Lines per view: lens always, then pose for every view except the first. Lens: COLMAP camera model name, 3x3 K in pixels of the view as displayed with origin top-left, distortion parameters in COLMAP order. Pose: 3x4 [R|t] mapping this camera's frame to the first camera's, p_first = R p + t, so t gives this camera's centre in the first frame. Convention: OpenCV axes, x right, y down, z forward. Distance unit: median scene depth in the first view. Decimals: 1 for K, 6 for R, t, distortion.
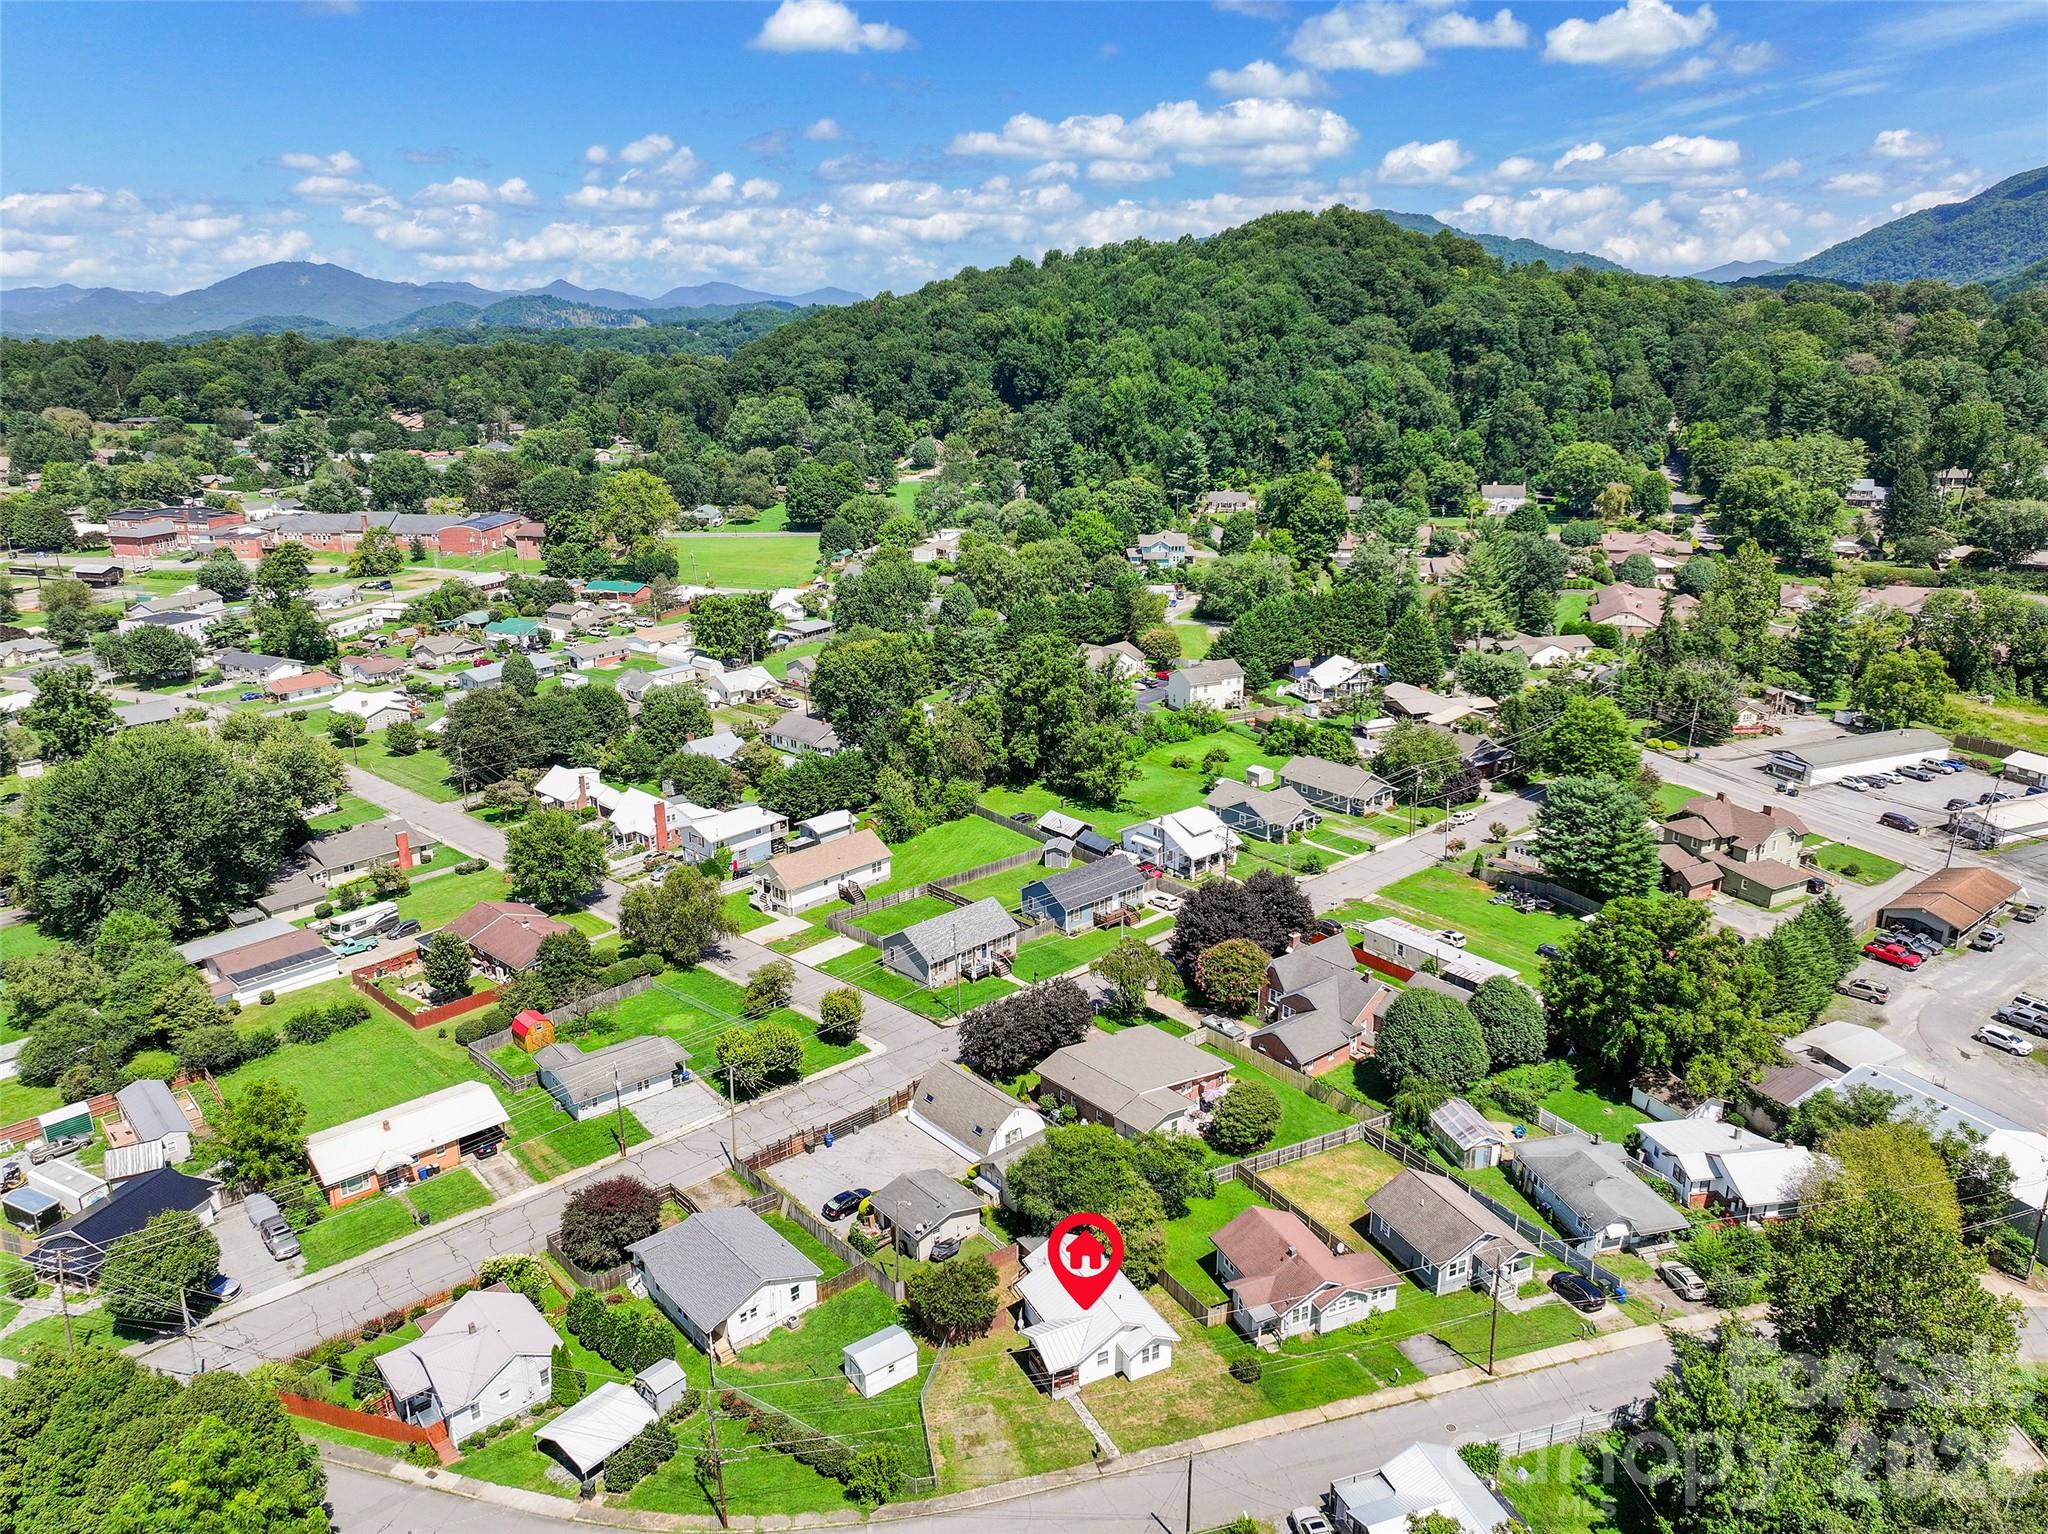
lens RADIAL K [[1431.8, 0, 1031.9], [0, 1431.8, 773.1], [0, 0, 1]] dist [-0.000484, 0.015882]
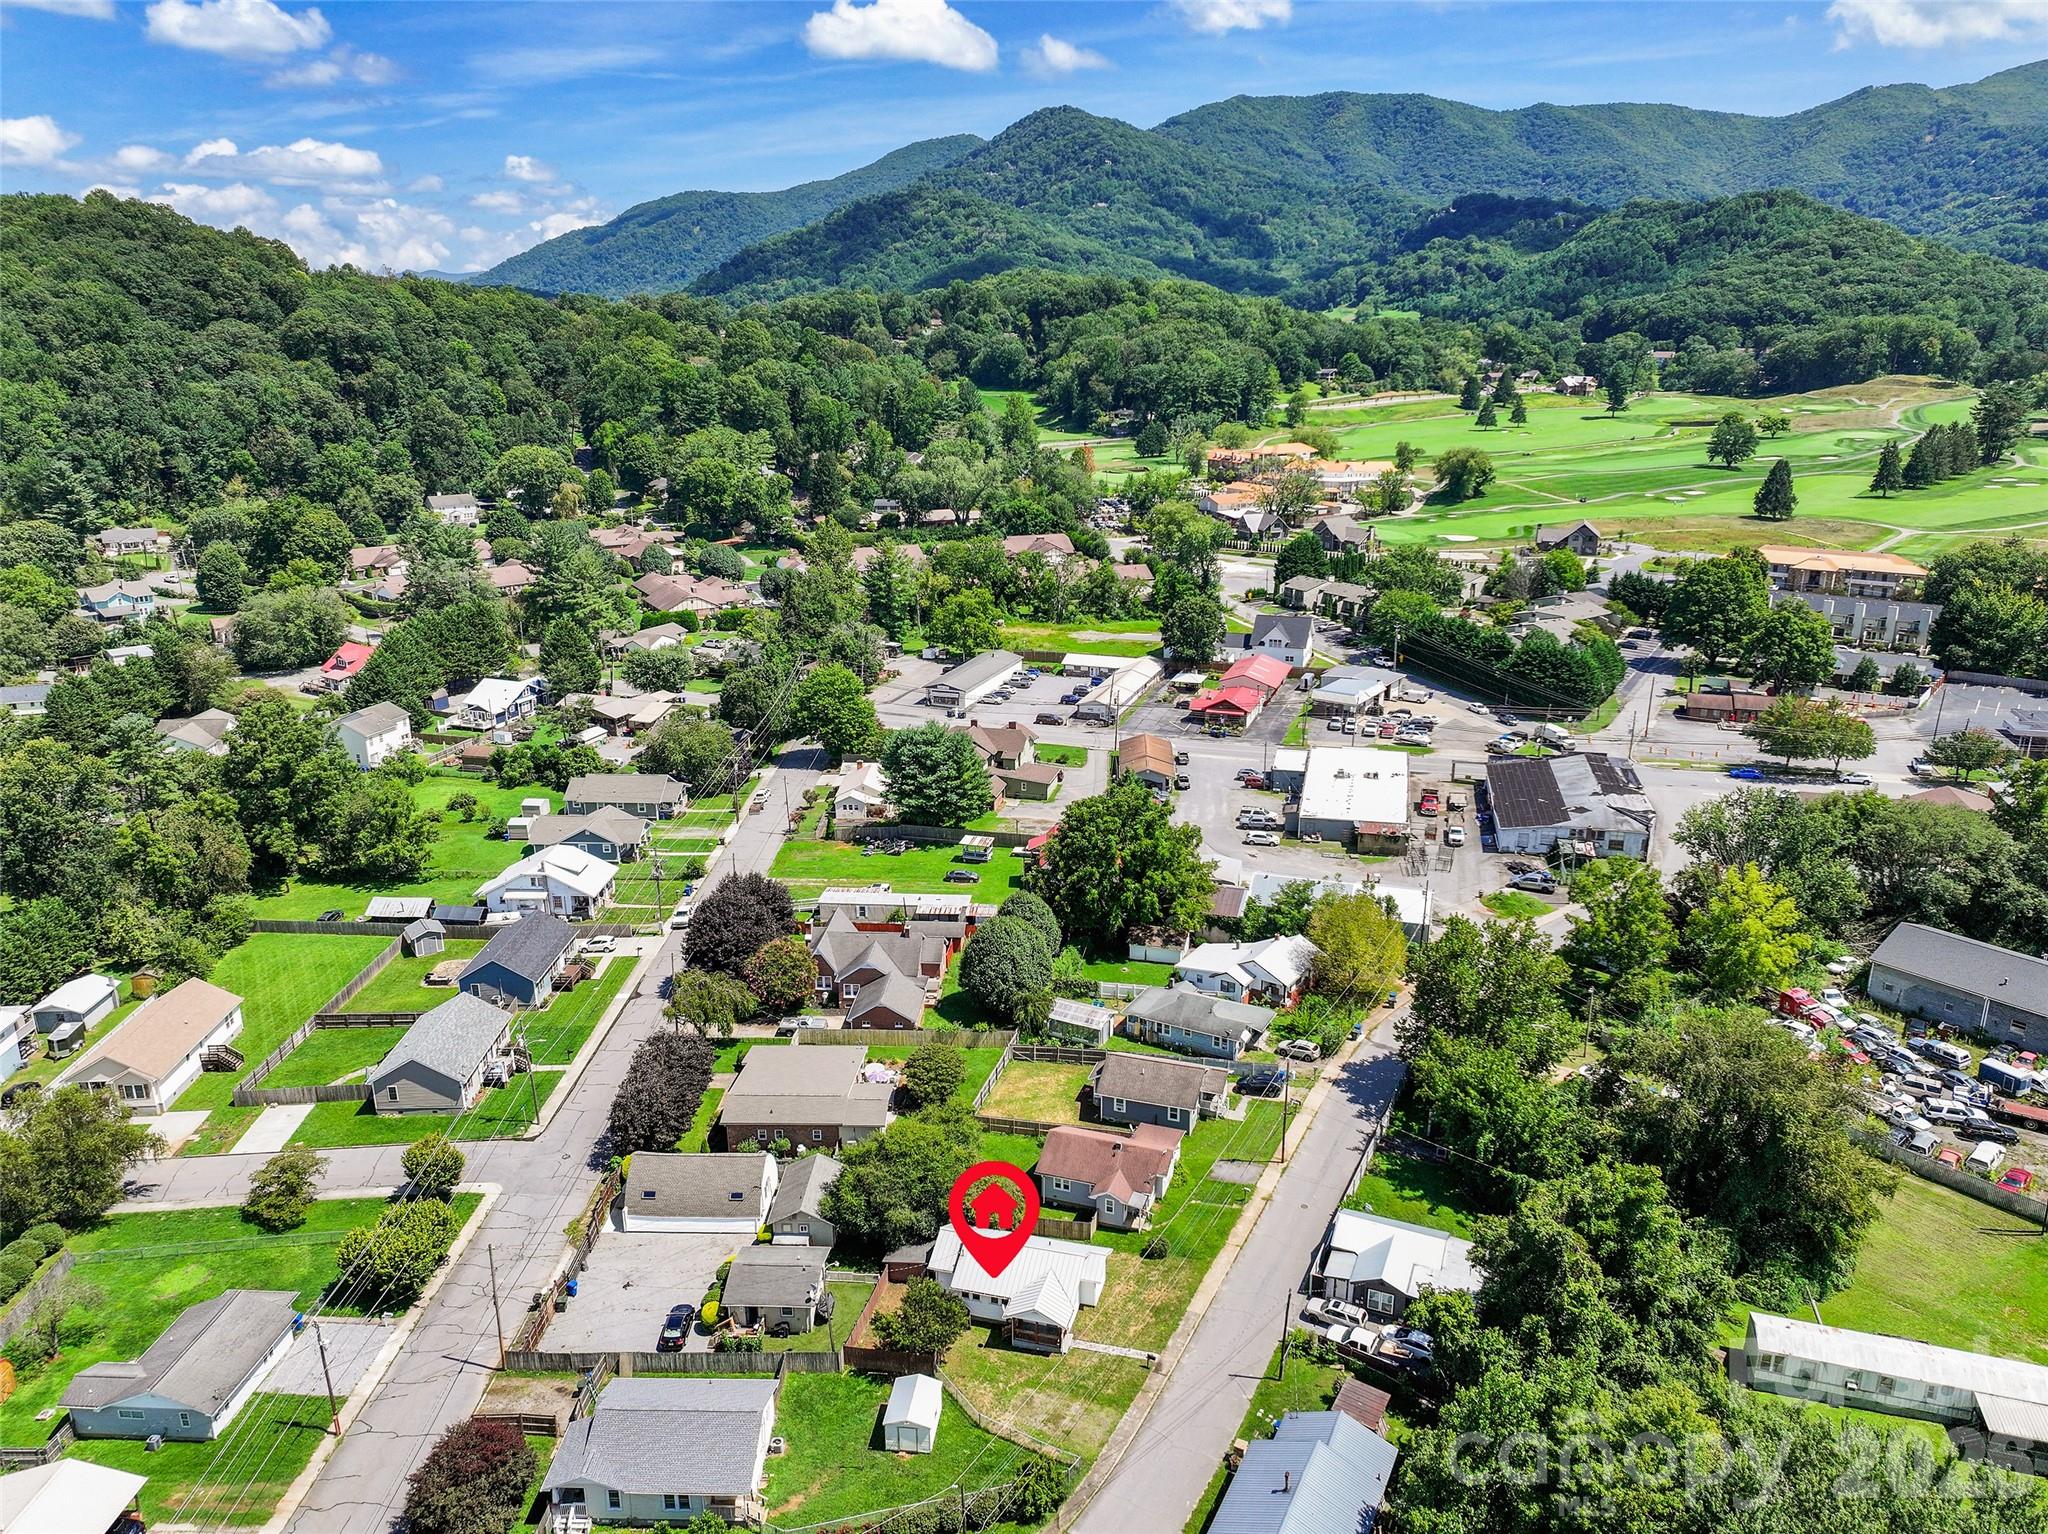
lens RADIAL K [[1431.8, 0, 1030.0], [0, 1431.8, 780.4], [0, 0, 1]] dist [-0.000484, 0.015882]
pose [[0.677175, -0.221601, 0.701660, -0.209677], [0.221717, 0.970705, 0.092591, -0.023320], [-0.701624, 0.092869, 0.706470, 0.078395]]
